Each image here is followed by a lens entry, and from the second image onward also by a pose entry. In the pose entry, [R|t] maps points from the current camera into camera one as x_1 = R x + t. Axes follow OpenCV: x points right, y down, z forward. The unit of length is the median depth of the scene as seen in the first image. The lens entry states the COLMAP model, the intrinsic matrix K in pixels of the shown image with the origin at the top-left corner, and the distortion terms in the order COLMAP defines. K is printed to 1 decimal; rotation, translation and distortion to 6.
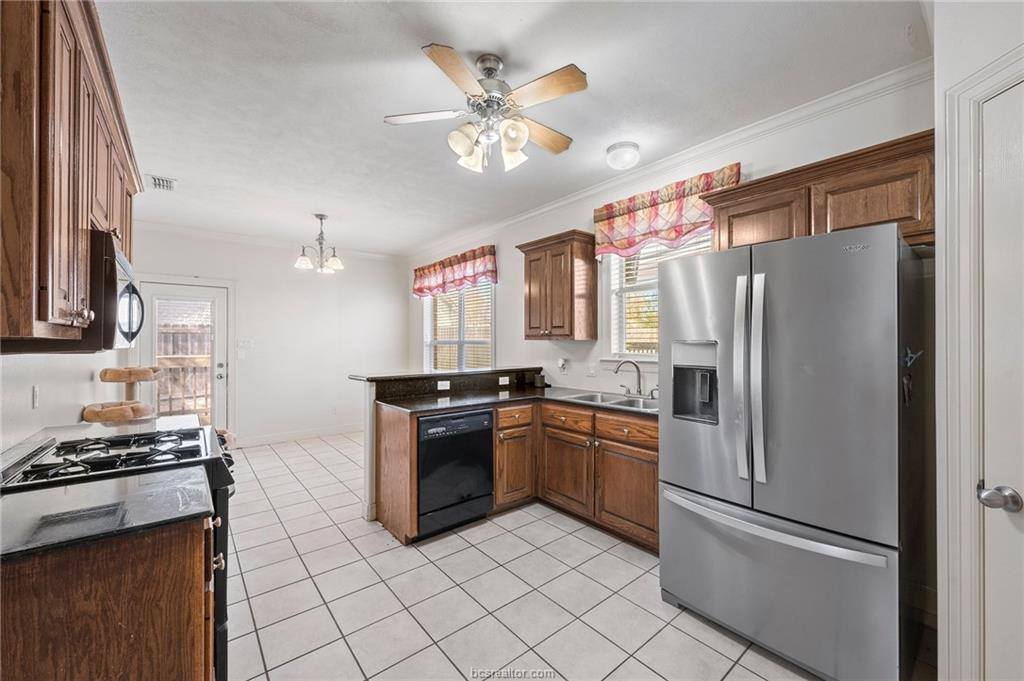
lens RADIAL K [[395.7, 0, 512.4], [0, 395.7, 338.6], [0, 0, 1]] dist [-0.001810, -0.000120]
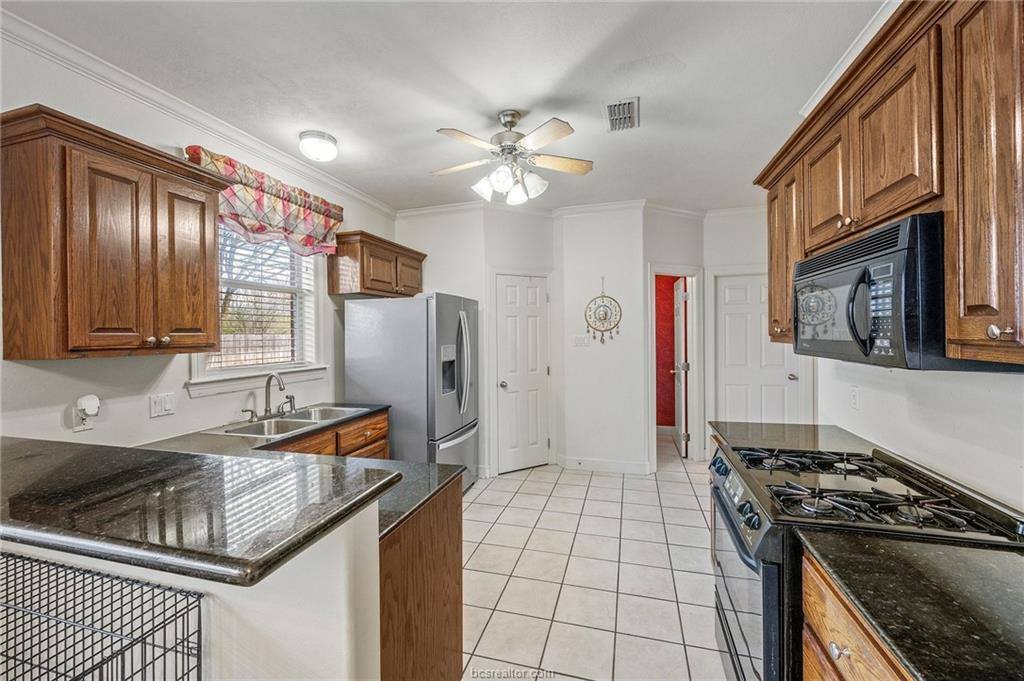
lens RADIAL K [[395.7, 0, 512.6], [0, 395.7, 337.1], [0, 0, 1]] dist [-0.001810, -0.000120]
pose [[-0.562526, 0.001623, 0.826778, -0.763092], [0.005838, 0.999981, 0.002009, -0.021115], [-0.826759, 0.005956, -0.562525, 1.214563]]
